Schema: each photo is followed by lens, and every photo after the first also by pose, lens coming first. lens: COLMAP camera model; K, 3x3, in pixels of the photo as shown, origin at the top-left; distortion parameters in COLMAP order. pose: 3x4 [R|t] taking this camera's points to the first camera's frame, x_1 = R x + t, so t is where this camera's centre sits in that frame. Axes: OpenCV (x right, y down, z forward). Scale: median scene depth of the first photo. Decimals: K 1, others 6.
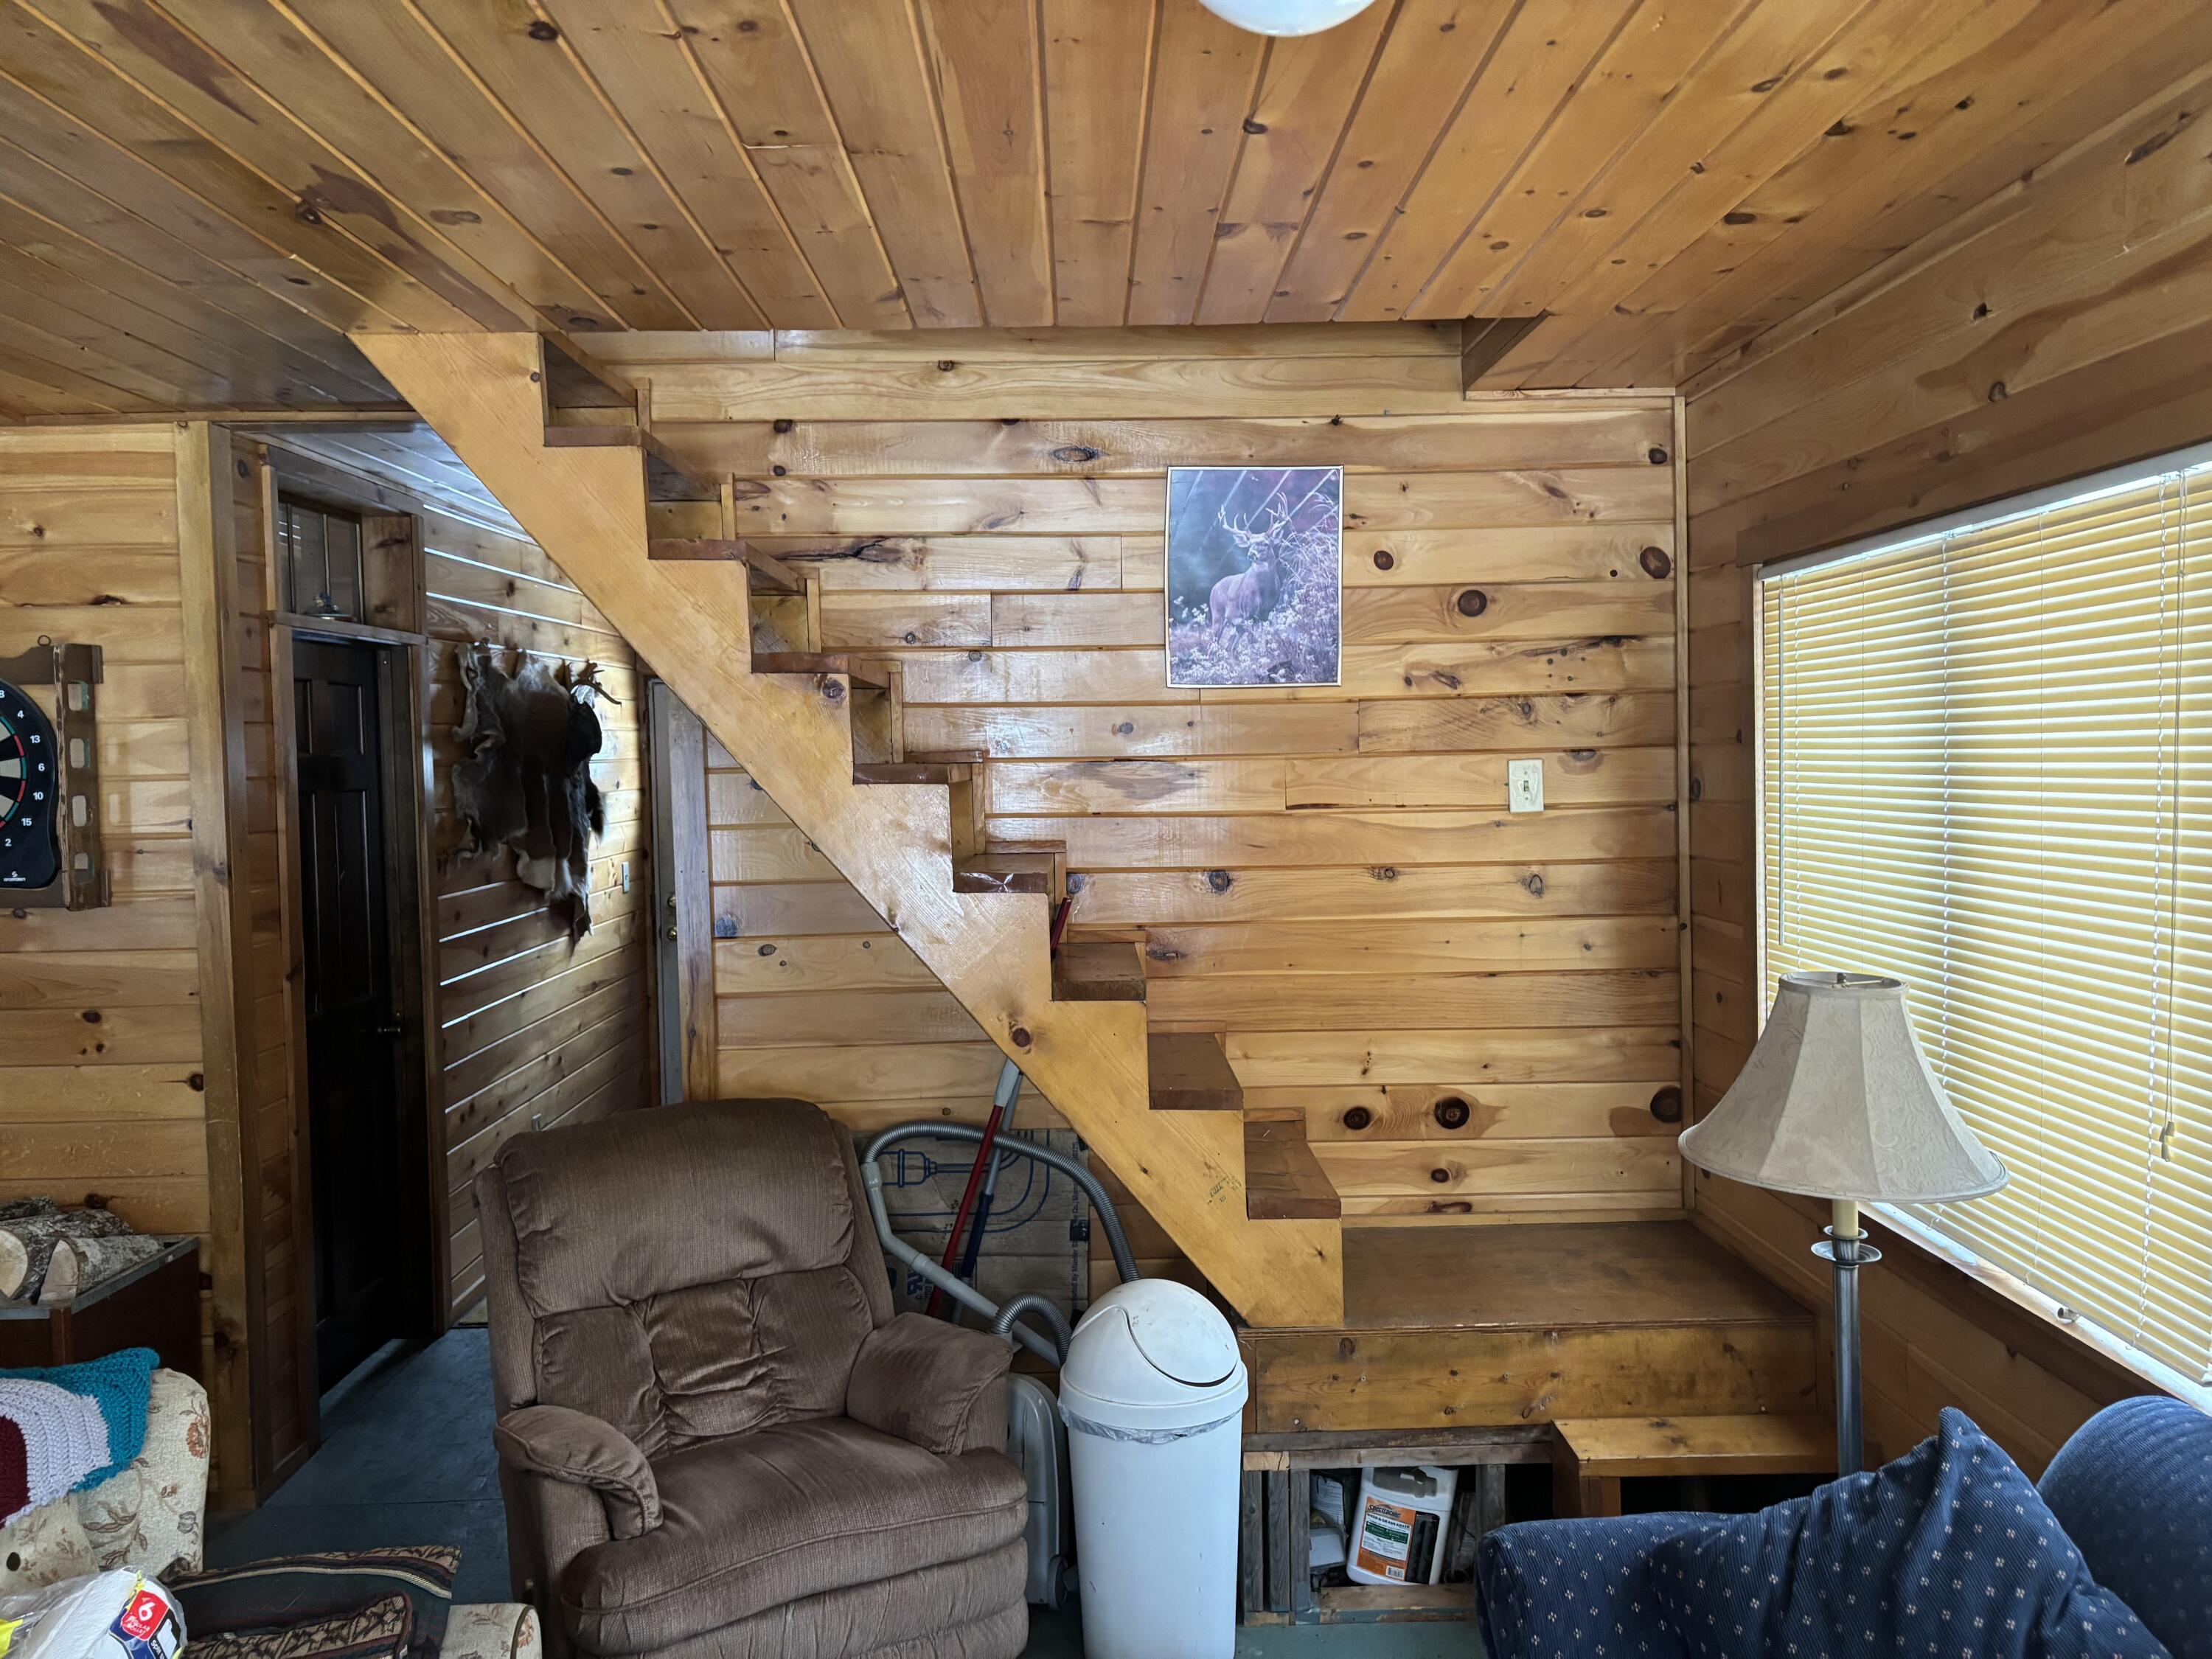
lens RADIAL K [[1666.4, 0, 1100.4], [0, 1666.4, 817.2], [0, 0, 1]] dist [0.058159, -0.054003]
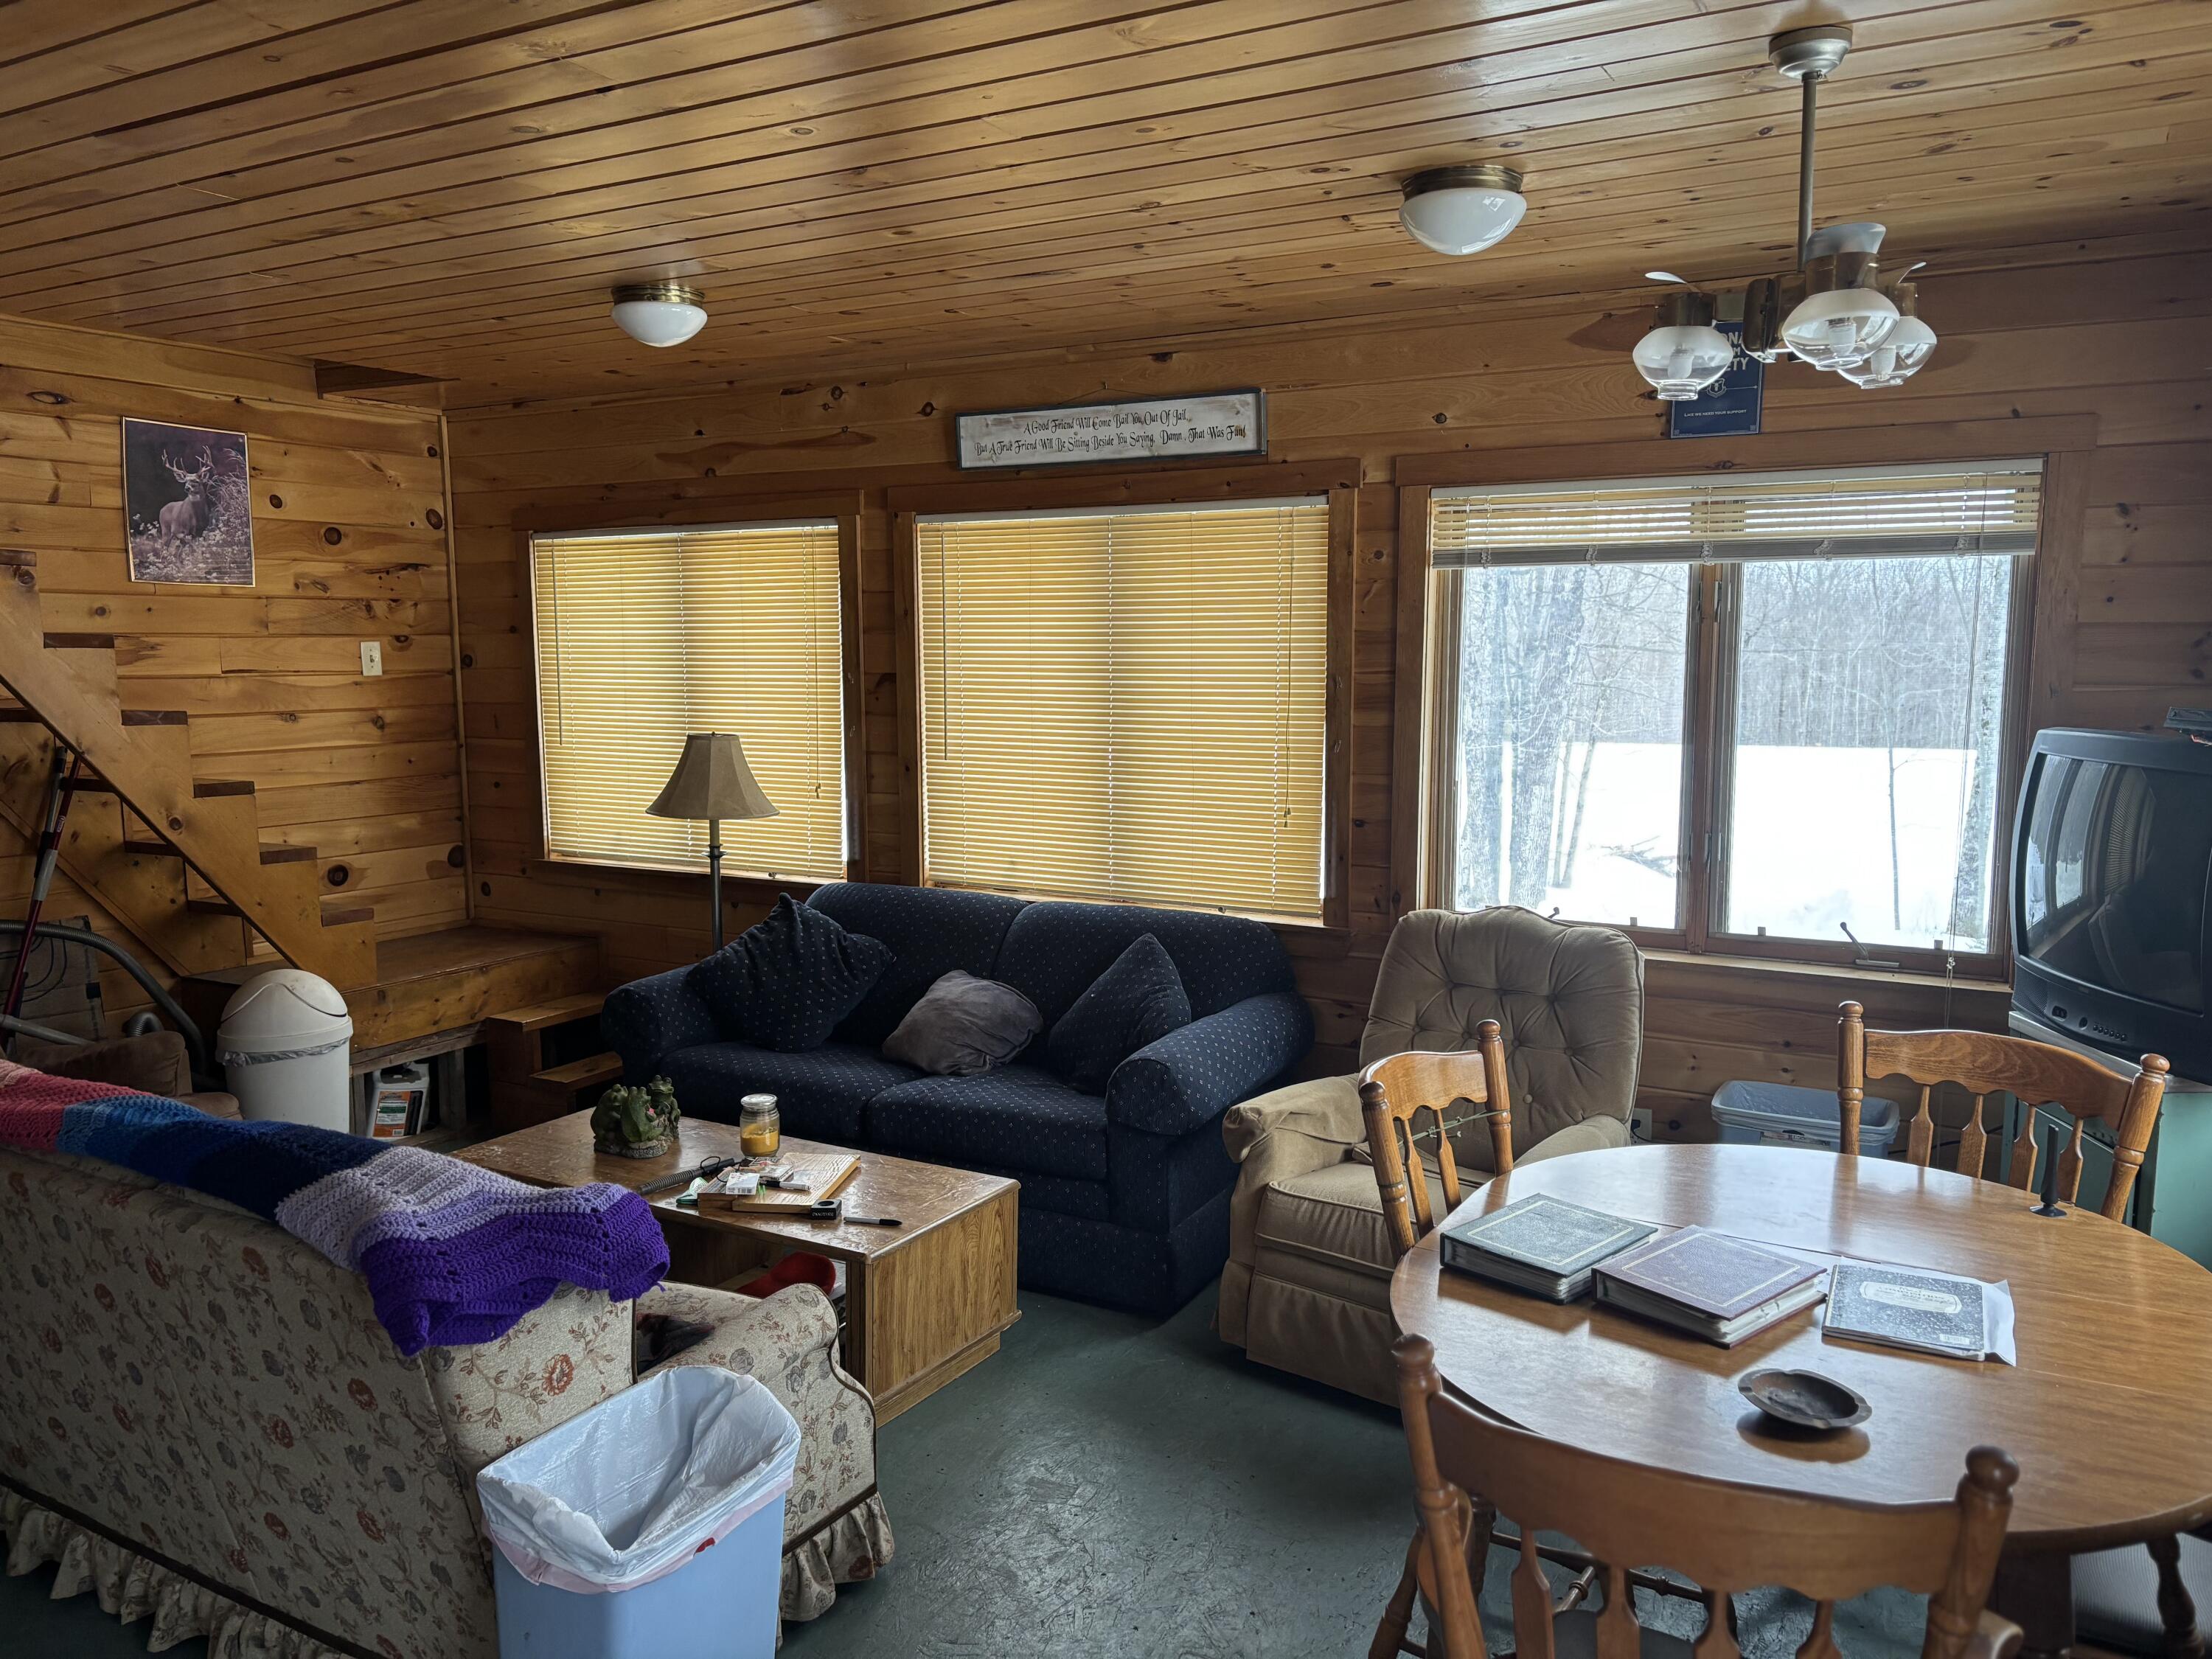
lens RADIAL K [[1666.4, 0, 1109.9], [0, 1666.4, 831.7], [0, 0, 1]] dist [0.058159, -0.054003]
pose [[0.509758, -0.081096, 0.856487, -0.743780], [0.027929, 0.996582, 0.077739, 0.039298], [-0.859865, -0.015707, 0.510280, -0.380427]]
